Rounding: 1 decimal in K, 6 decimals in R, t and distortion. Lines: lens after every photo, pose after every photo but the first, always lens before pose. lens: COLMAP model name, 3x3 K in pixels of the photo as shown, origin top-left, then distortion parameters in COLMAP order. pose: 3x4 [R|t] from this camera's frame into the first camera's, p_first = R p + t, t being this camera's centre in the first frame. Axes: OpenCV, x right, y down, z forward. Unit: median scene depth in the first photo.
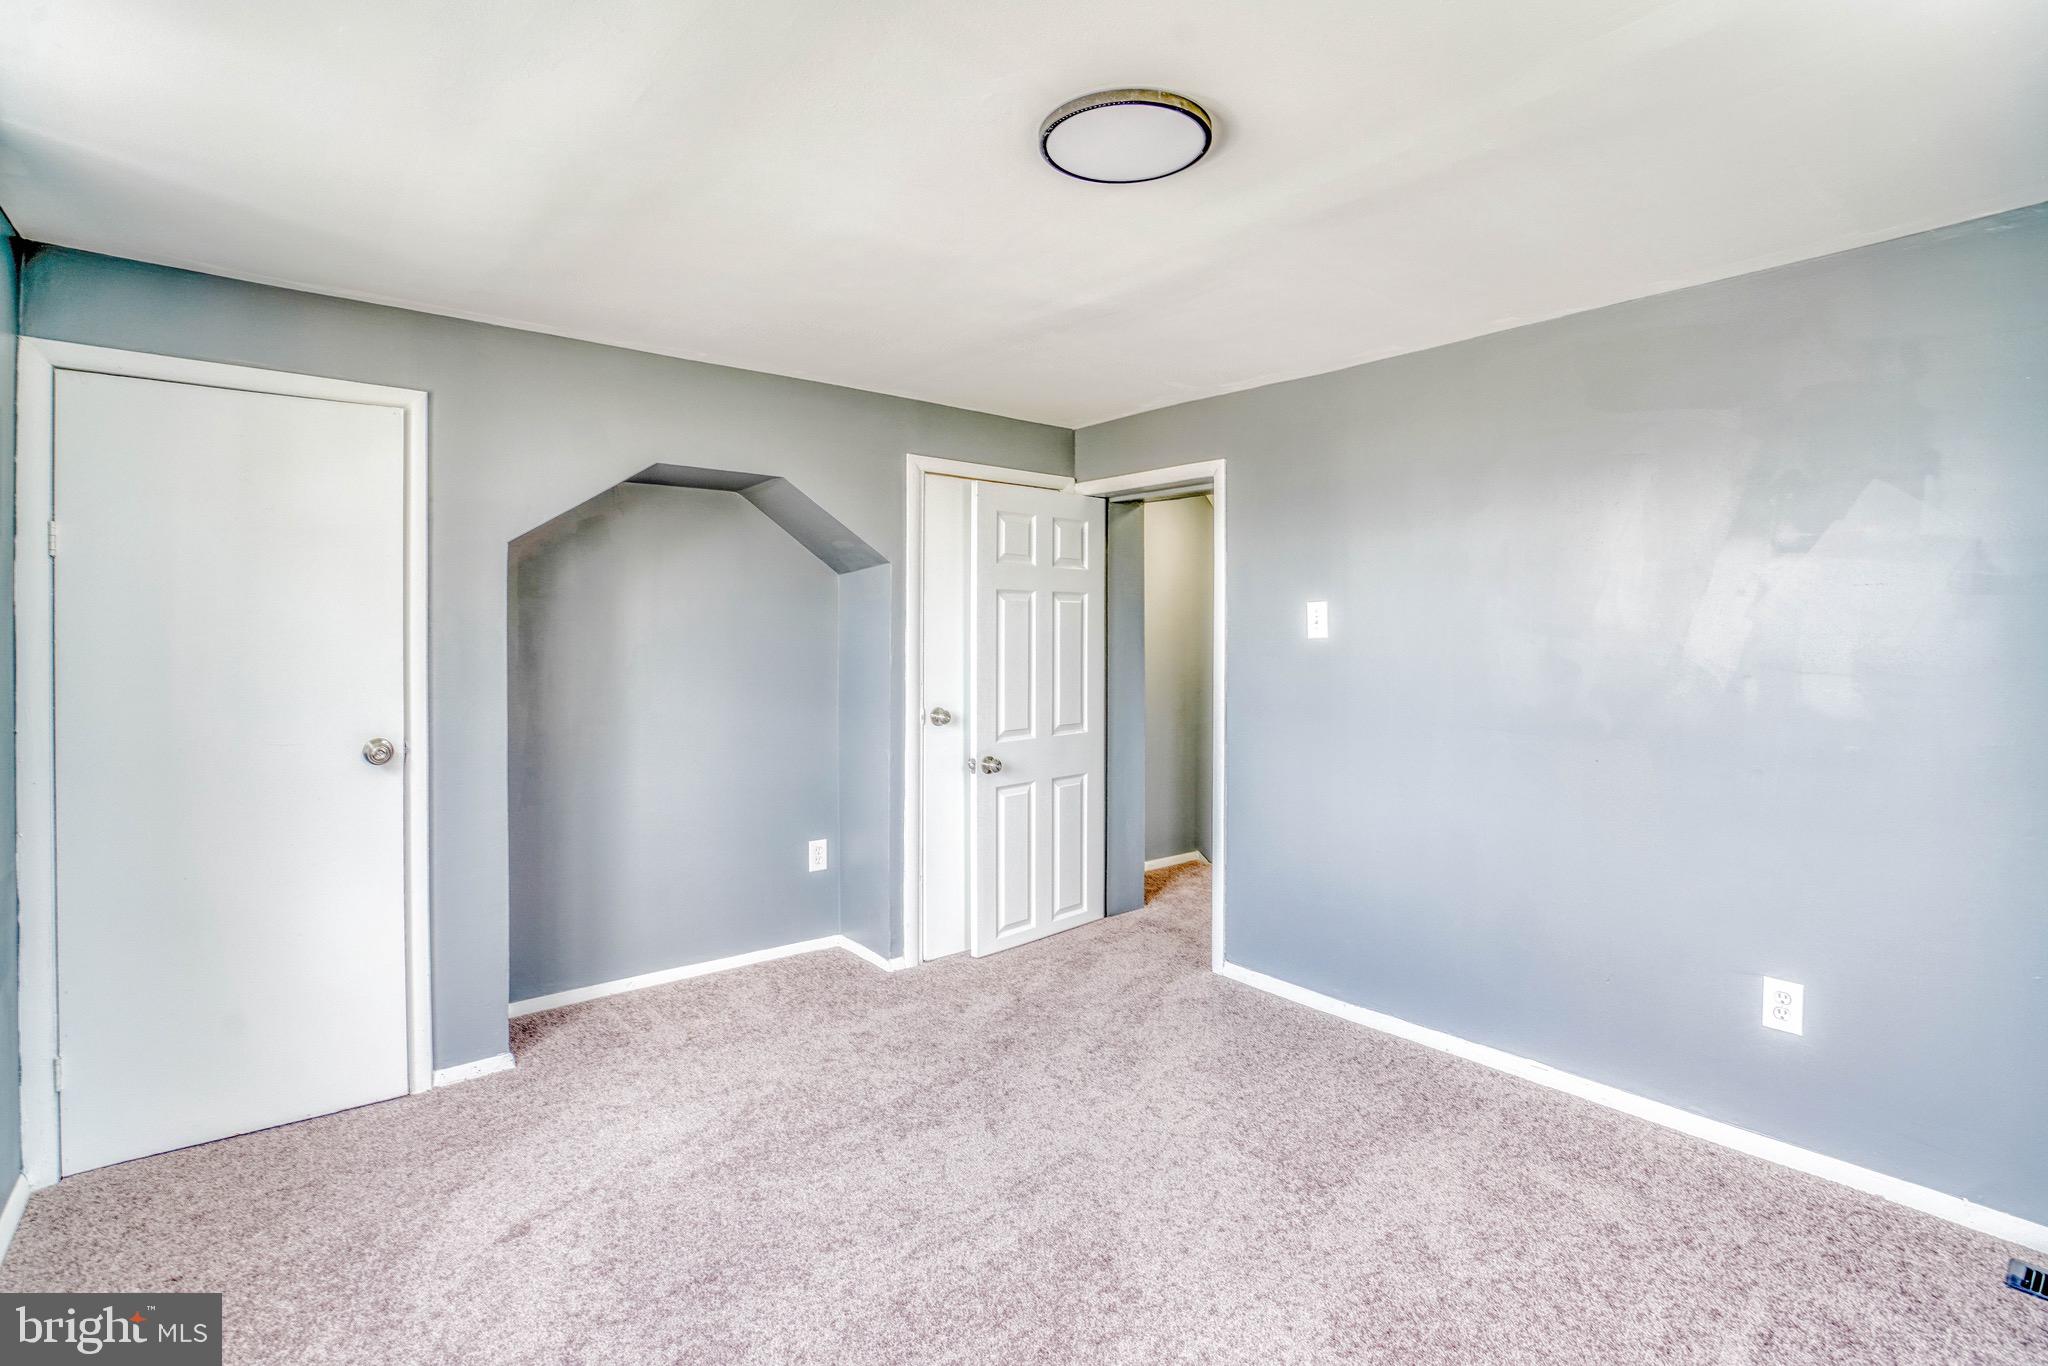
lens RADIAL K [[985.8, 0, 1029.2], [0, 985.8, 617.4], [0, 0, 1]] dist [-0.056029, 0.019219]
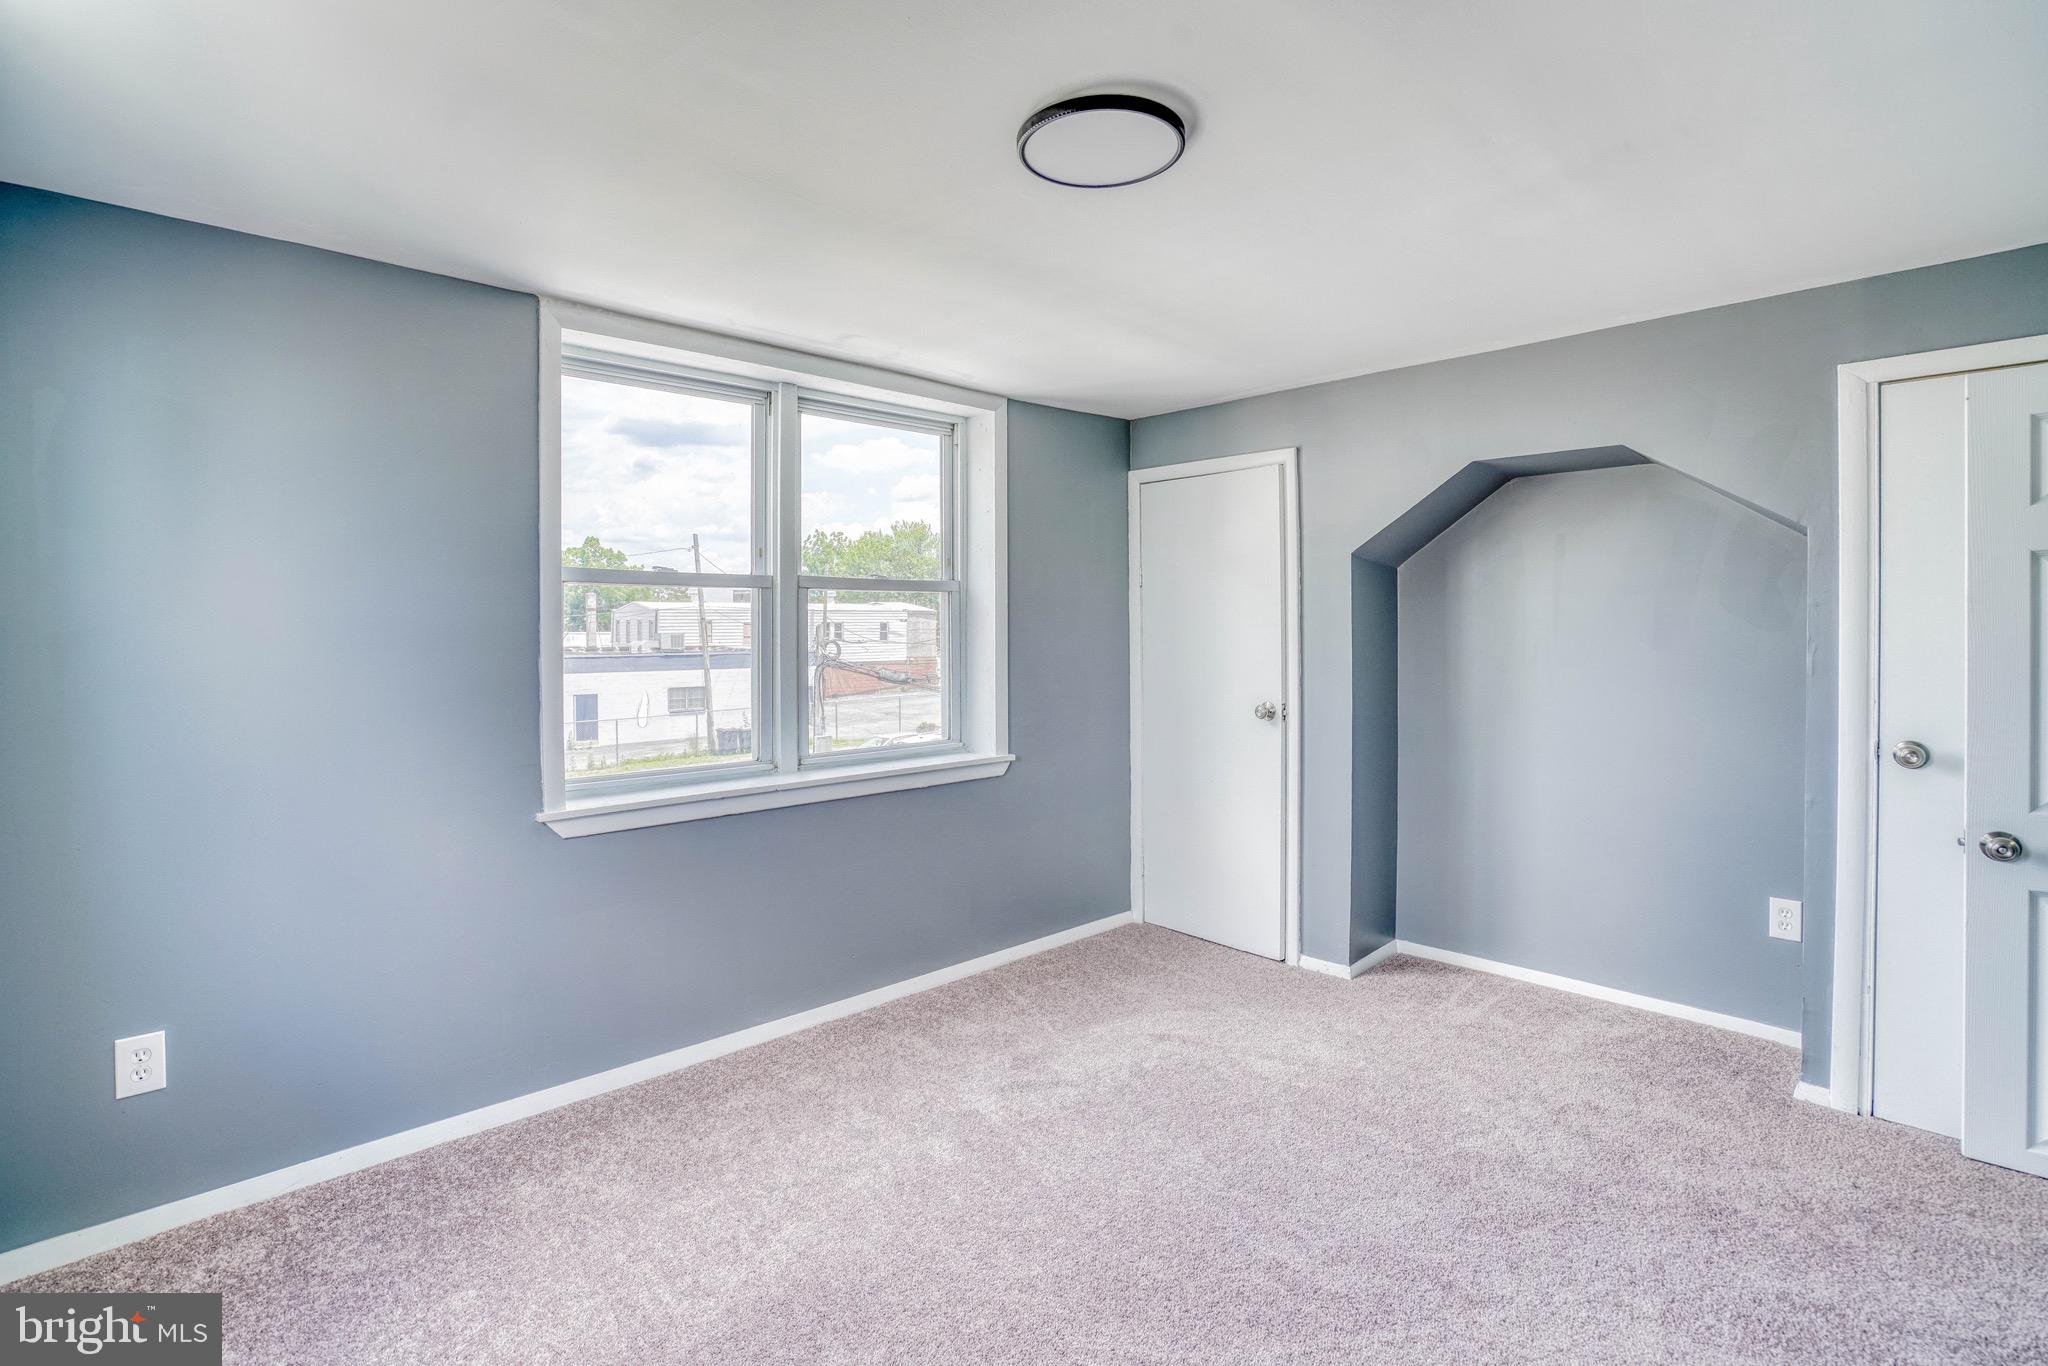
lens RADIAL K [[965.5, 0, 1022.9], [0, 965.5, 651.5], [0, 0, 1]] dist [-0.061499, 0.024994]
pose [[0.054408, 0.016844, -0.998377, 0.631285], [0.014958, 0.999732, 0.017682, 0.018963], [0.998407, -0.015896, 0.054141, 0.505285]]
